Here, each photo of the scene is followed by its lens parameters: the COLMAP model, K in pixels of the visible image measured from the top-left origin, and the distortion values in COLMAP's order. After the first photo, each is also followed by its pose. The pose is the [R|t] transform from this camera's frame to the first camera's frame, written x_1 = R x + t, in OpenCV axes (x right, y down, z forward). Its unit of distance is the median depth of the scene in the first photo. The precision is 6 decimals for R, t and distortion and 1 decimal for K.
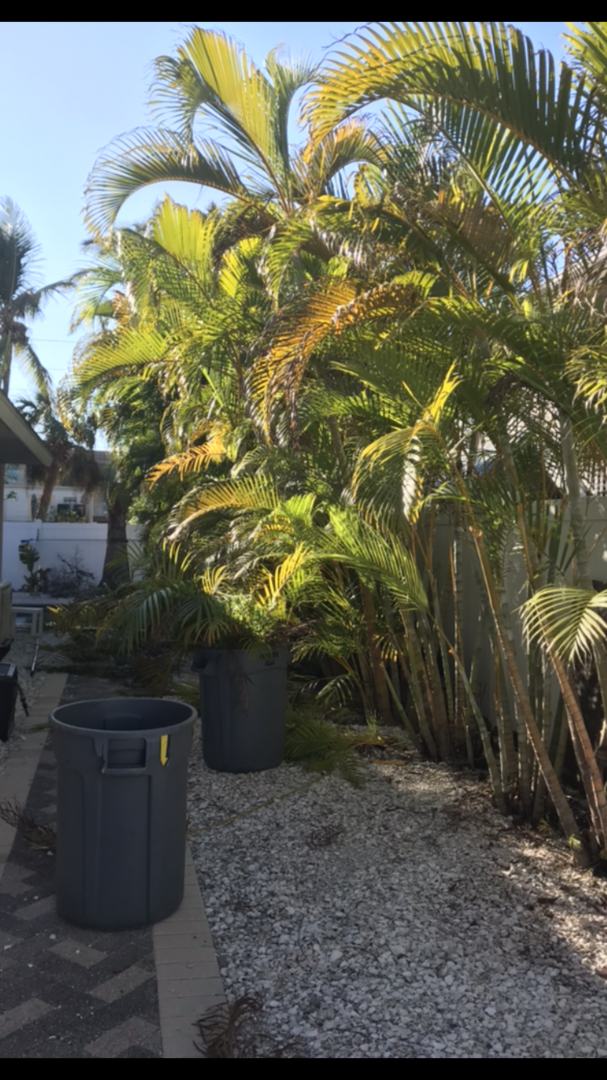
lens RADIAL K [[753.7, 0, 303.5], [0, 753.7, 540.0], [0, 0, 1]] dist [-0.004765, -0.000500]
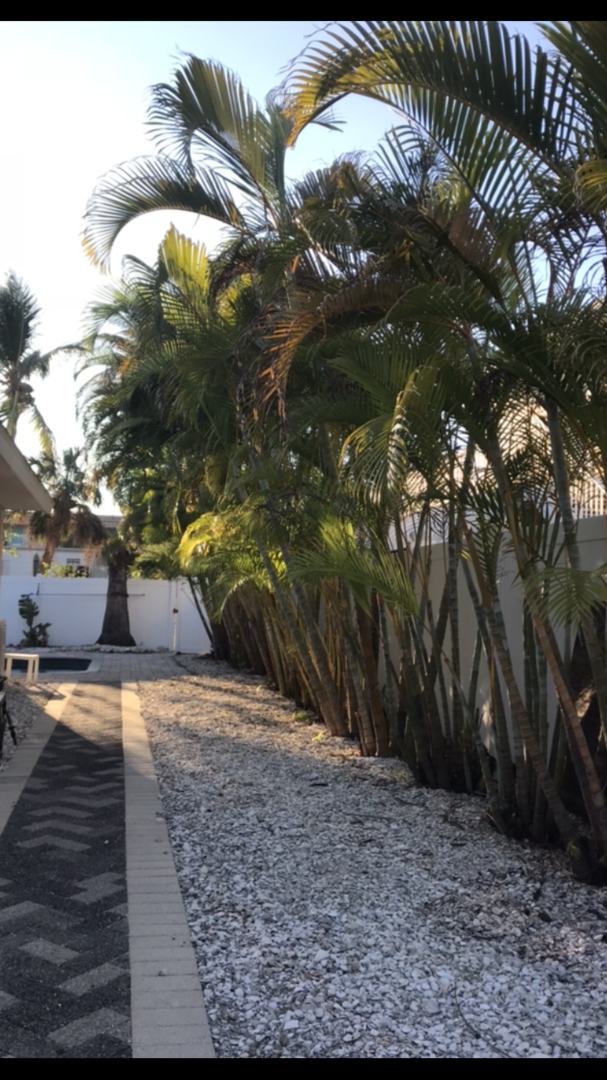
lens RADIAL K [[753.7, 0, 303.5], [0, 753.7, 540.0], [0, 0, 1]] dist [-0.004765, -0.000500]
pose [[0.999996, 0.002383, -0.001510, 0.022121], [-0.002488, 0.997236, -0.074263, 0.103207], [0.001329, 0.074267, 0.997238, 0.014400]]
